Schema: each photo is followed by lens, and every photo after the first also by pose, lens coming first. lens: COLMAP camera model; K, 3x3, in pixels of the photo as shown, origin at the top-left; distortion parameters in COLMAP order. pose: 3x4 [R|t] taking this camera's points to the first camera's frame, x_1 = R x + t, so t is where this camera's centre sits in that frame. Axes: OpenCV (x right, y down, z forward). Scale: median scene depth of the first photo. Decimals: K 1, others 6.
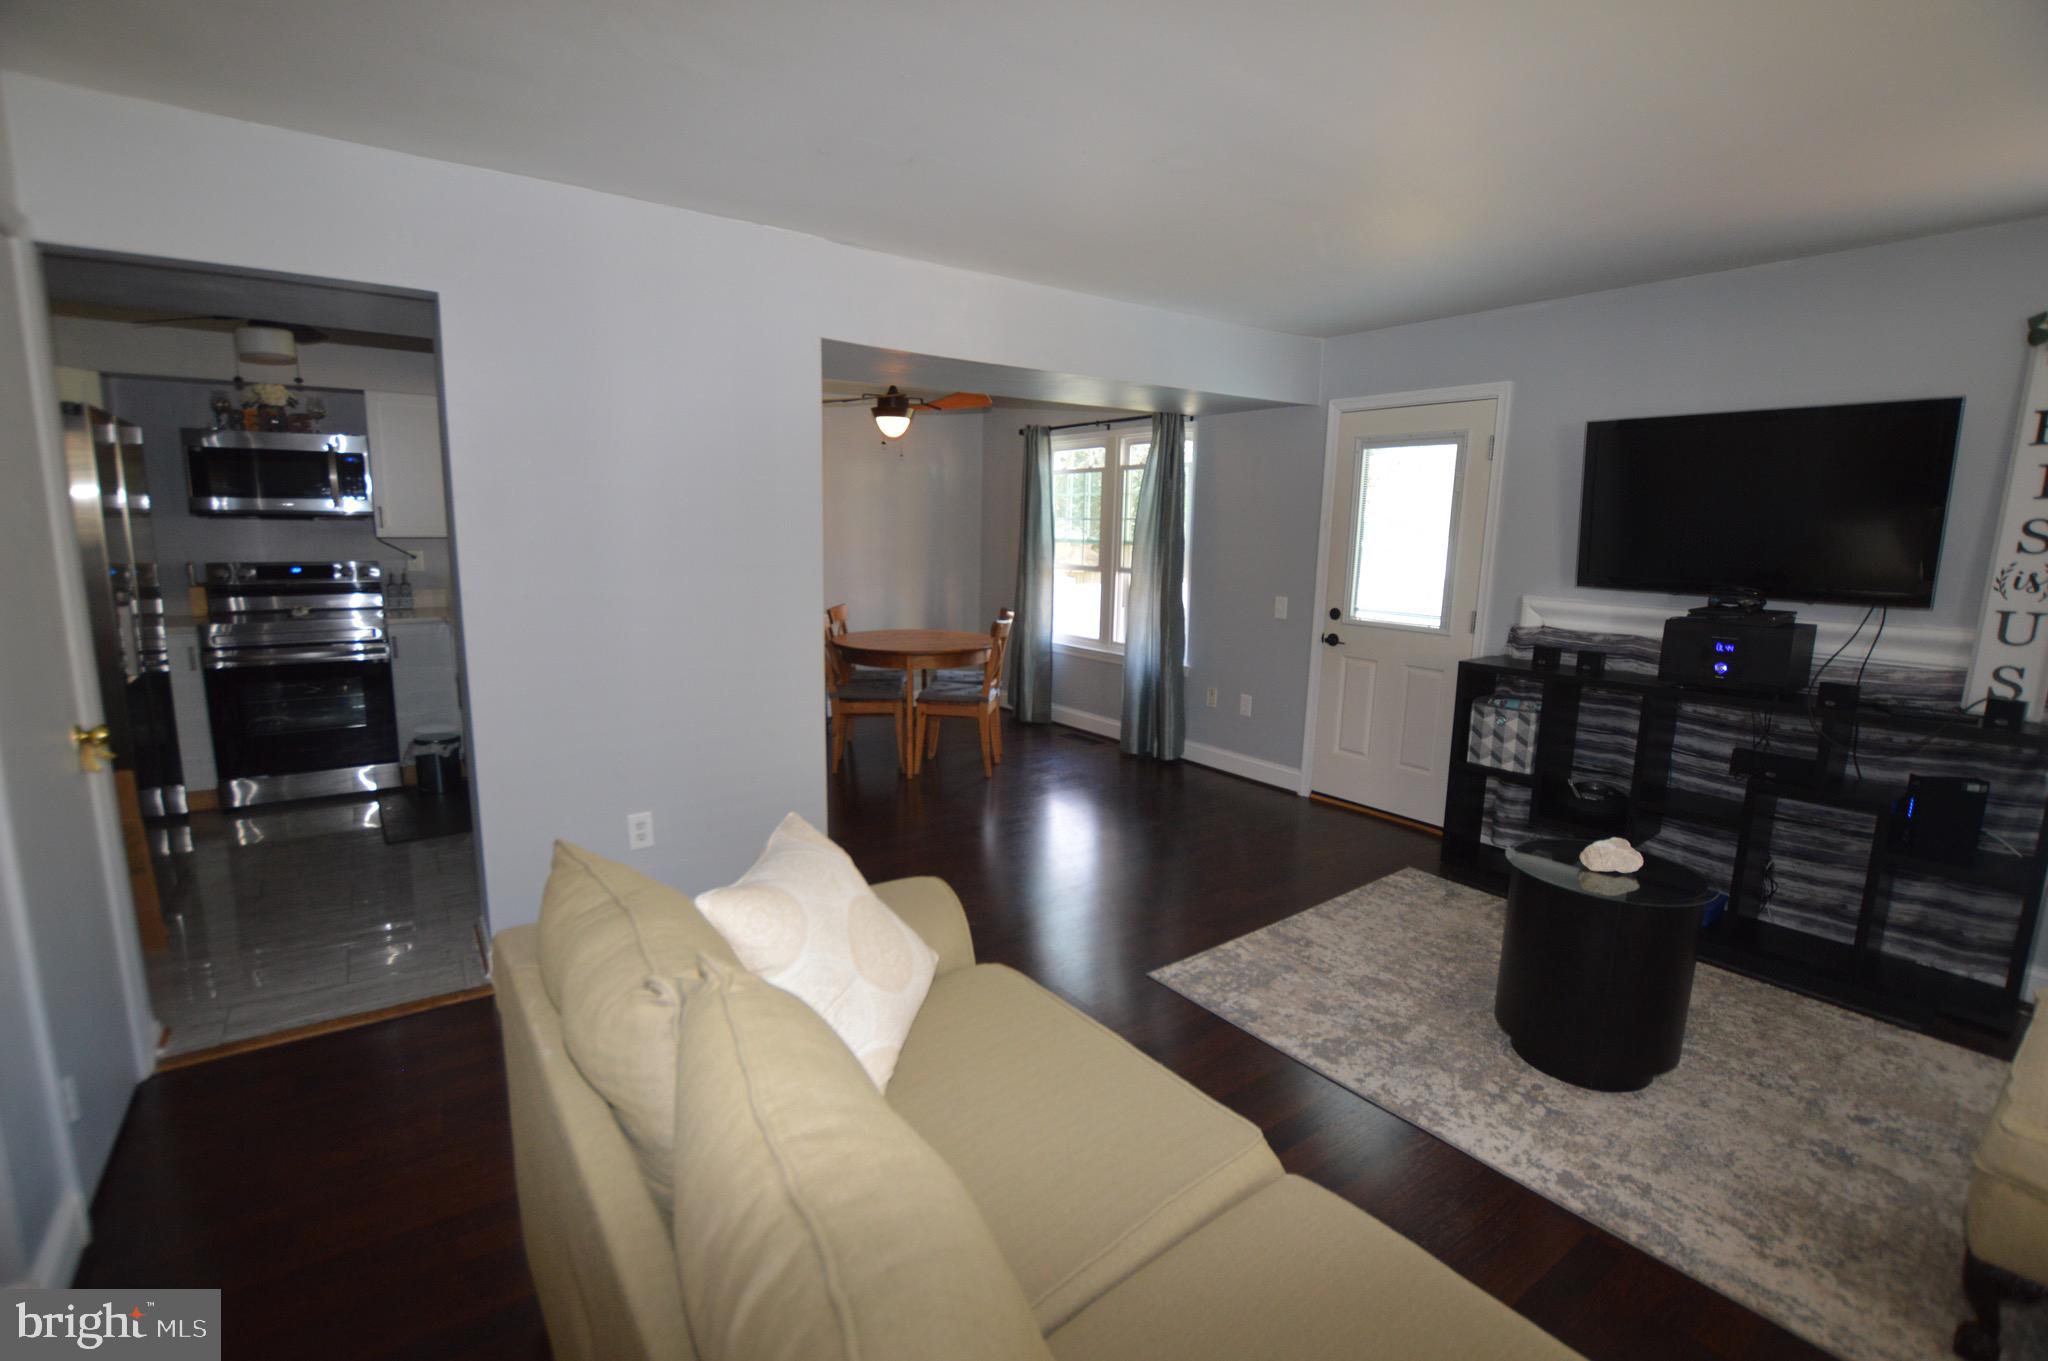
lens RADIAL K [[924.0, 0, 1023.0], [0, 924.0, 688.1], [0, 0, 1]] dist [-0.019045, 0.000465]
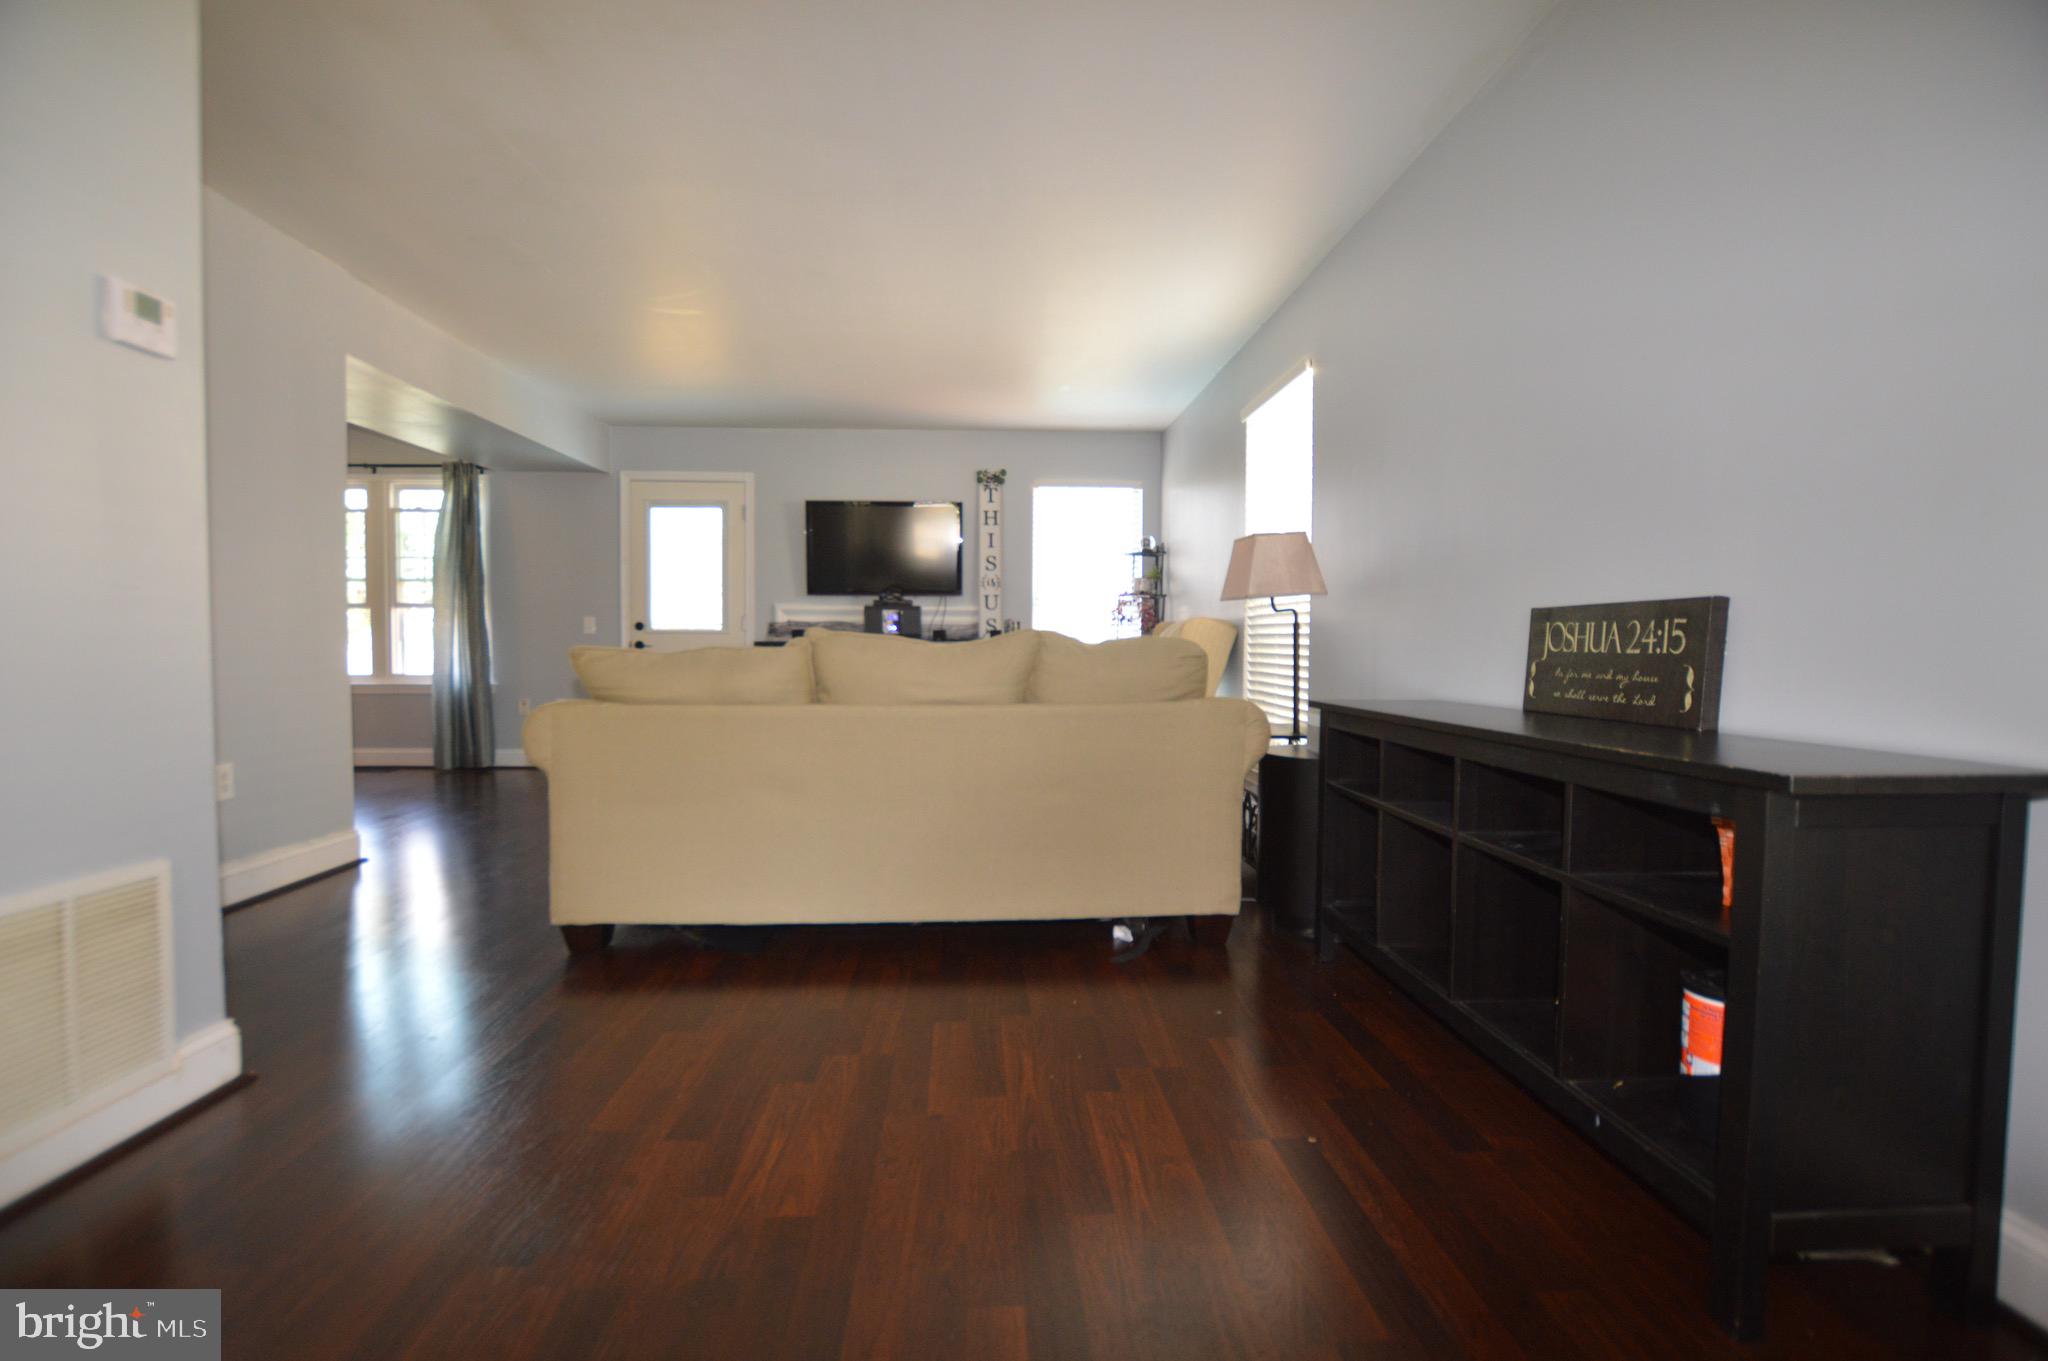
lens RADIAL K [[924.0, 0, 1021.9], [0, 924.0, 681.3], [0, 0, 1]] dist [-0.019045, 0.000465]
pose [[0.557749, -0.050042, 0.828500, -0.565761], [0.148684, 0.988058, -0.040415, 0.165060], [-0.816584, 0.145727, 0.558529, -0.243829]]
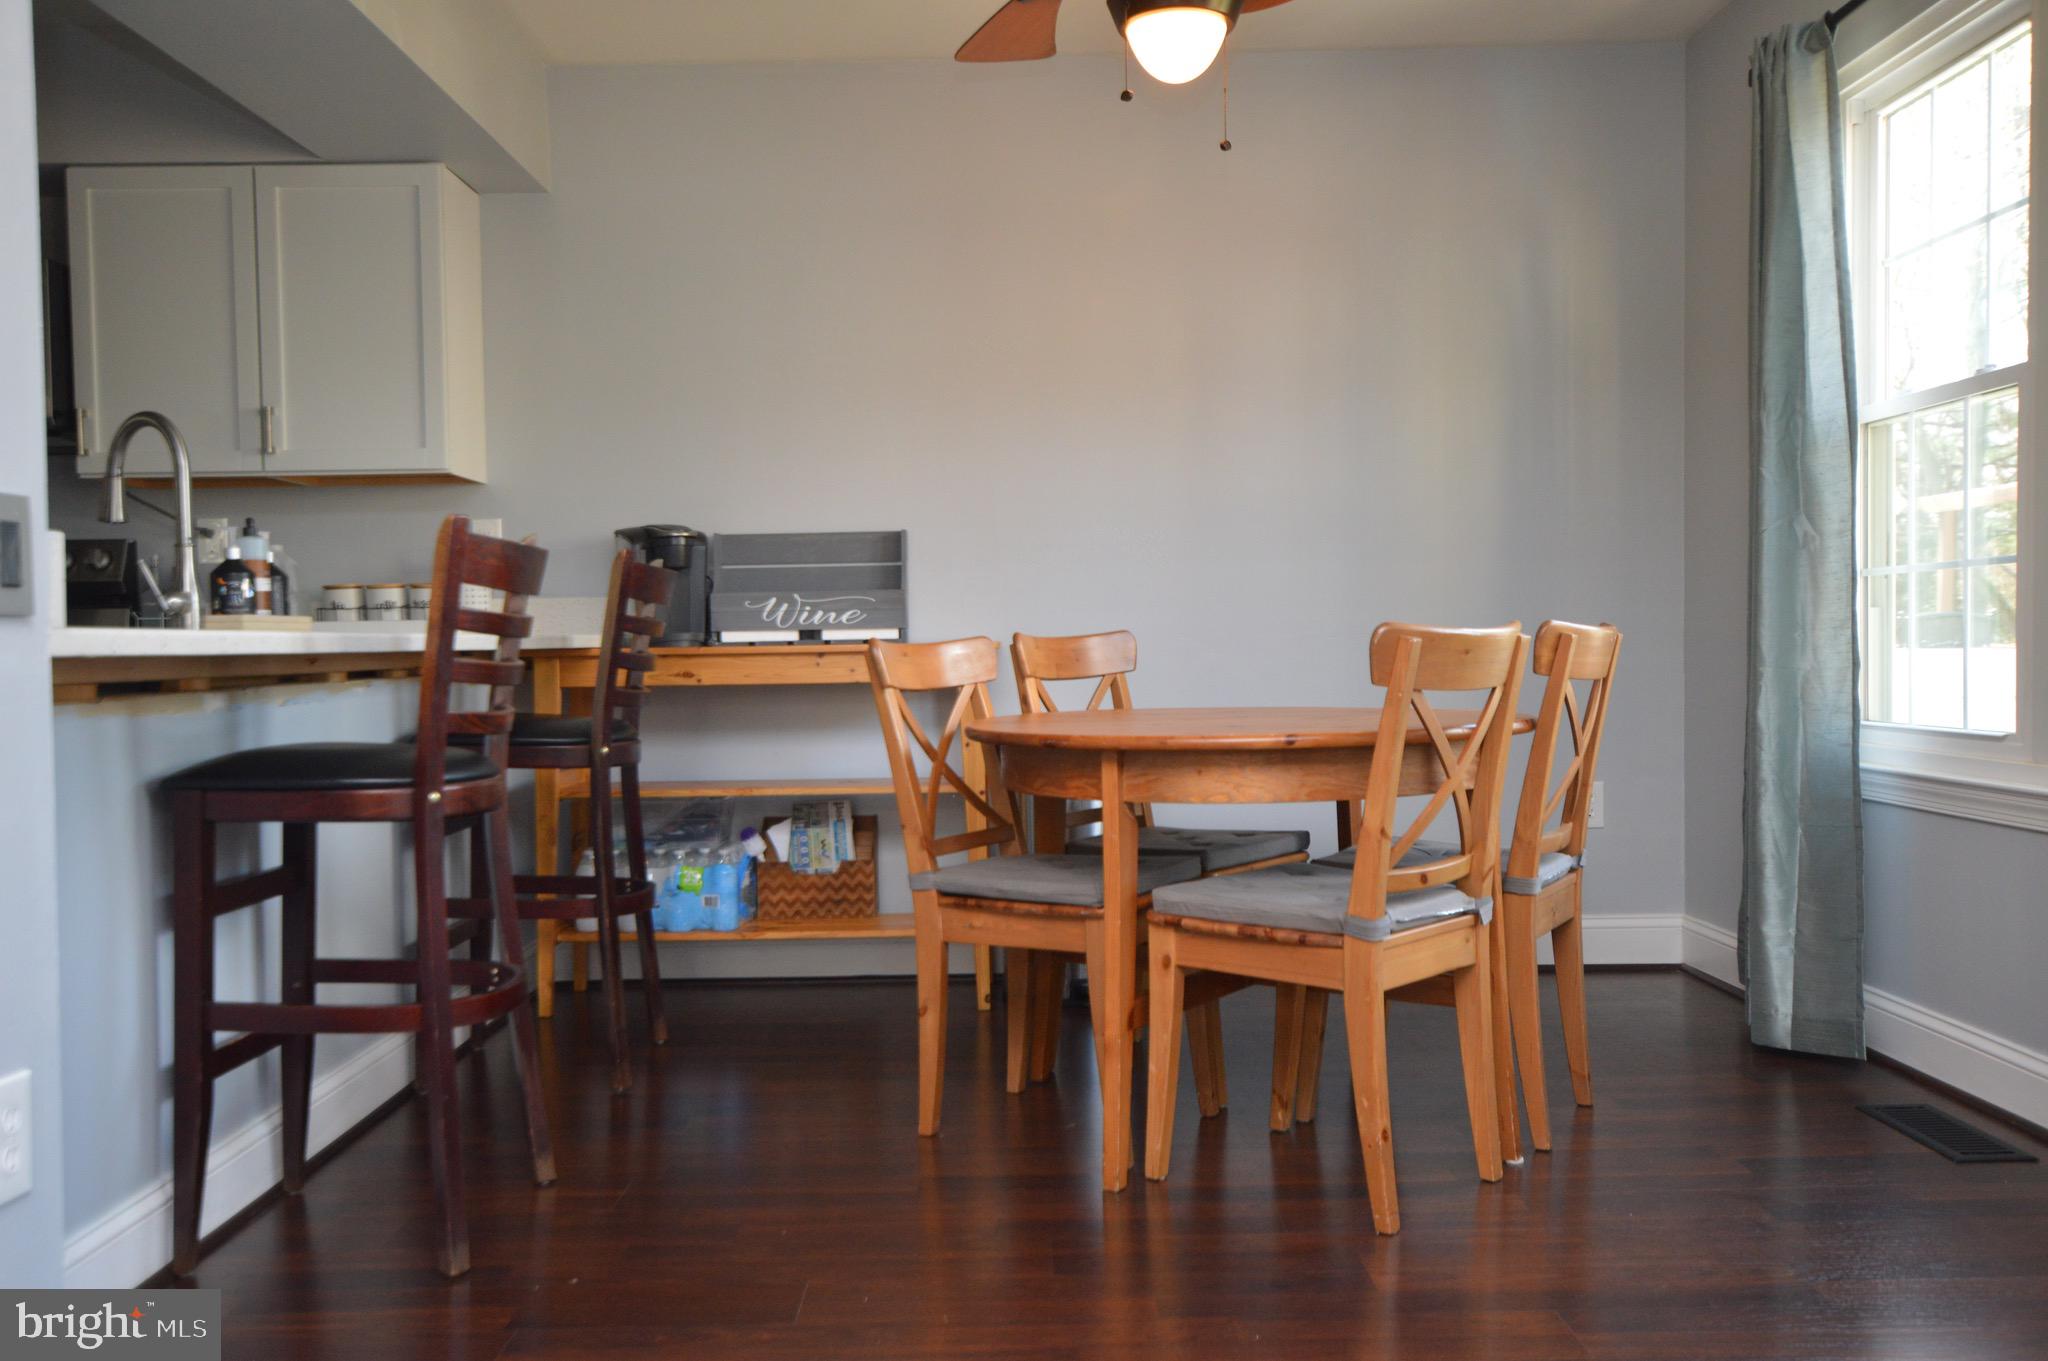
lens RADIAL K [[1739.4, 0, 1040.7], [0, 1739.4, 653.1], [0, 0, 1]] dist [0.030538, 0.002921]
pose [[0.818046, -0.016654, -0.574911, 0.219075], [-0.073359, 0.988395, -0.133015, 0.009364], [0.570455, 0.150988, 0.807332, 0.697447]]
